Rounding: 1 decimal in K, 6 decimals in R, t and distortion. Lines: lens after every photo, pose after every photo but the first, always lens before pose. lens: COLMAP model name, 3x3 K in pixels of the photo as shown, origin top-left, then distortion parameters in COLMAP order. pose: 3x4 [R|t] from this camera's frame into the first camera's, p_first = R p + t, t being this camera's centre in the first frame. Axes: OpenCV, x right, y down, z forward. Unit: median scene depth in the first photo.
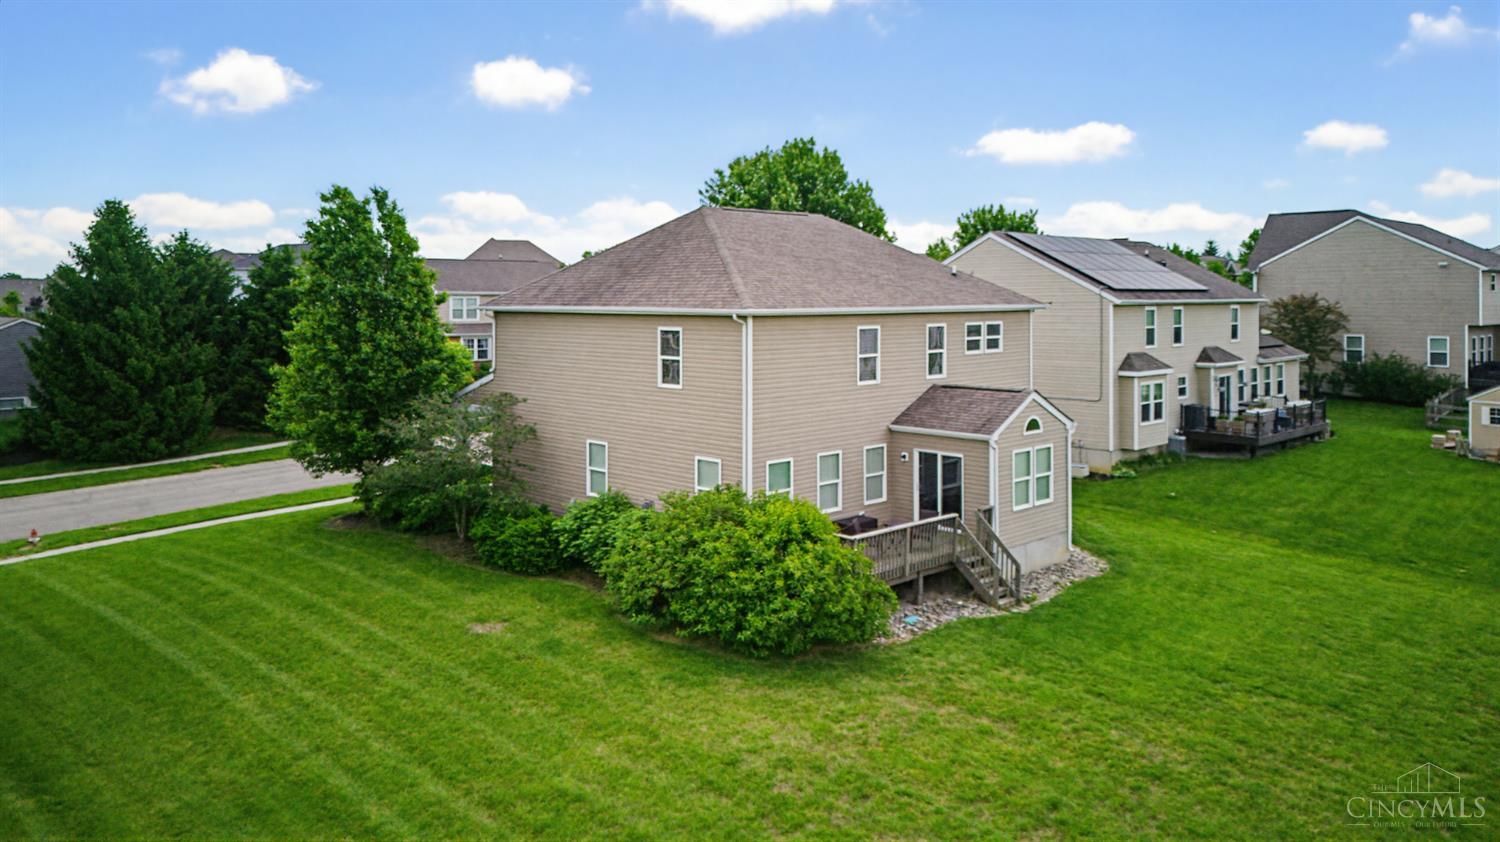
lens RADIAL K [[1056.7, 0, 740.2], [0, 1056.7, 551.4], [0, 0, 1]] dist [0.039601, -0.002244]
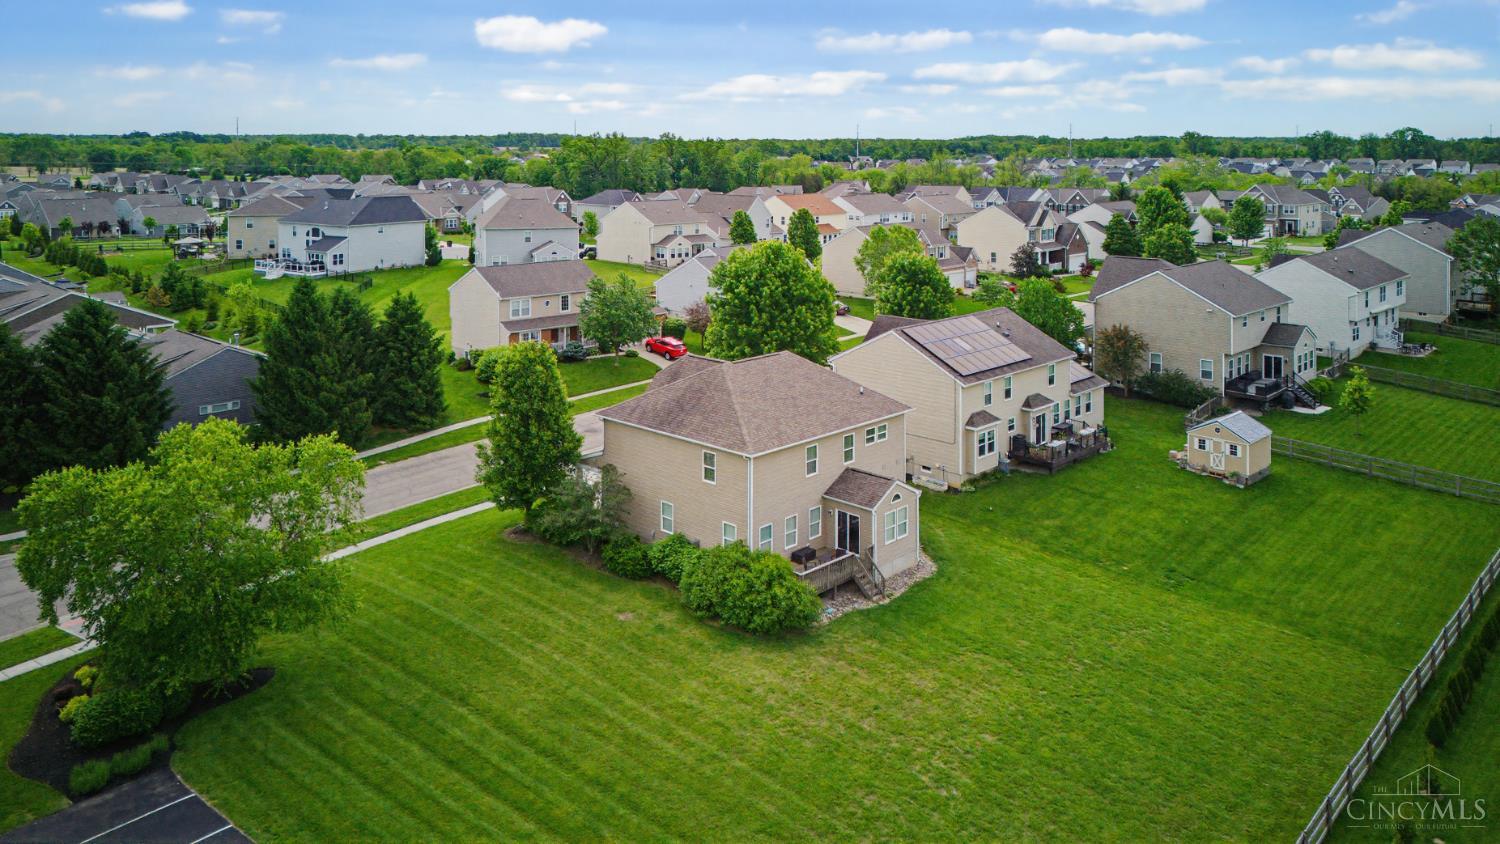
lens RADIAL K [[1047.3, 0, 755.7], [0, 1047.3, 417.4], [0, 0, 1]] dist [0.104495, -0.119344]
pose [[0.998935, 0.002397, 0.046083, -0.070610], [-0.002887, 0.999940, 0.010590, -0.298208], [-0.046055, -0.010712, 0.998881, -0.933199]]
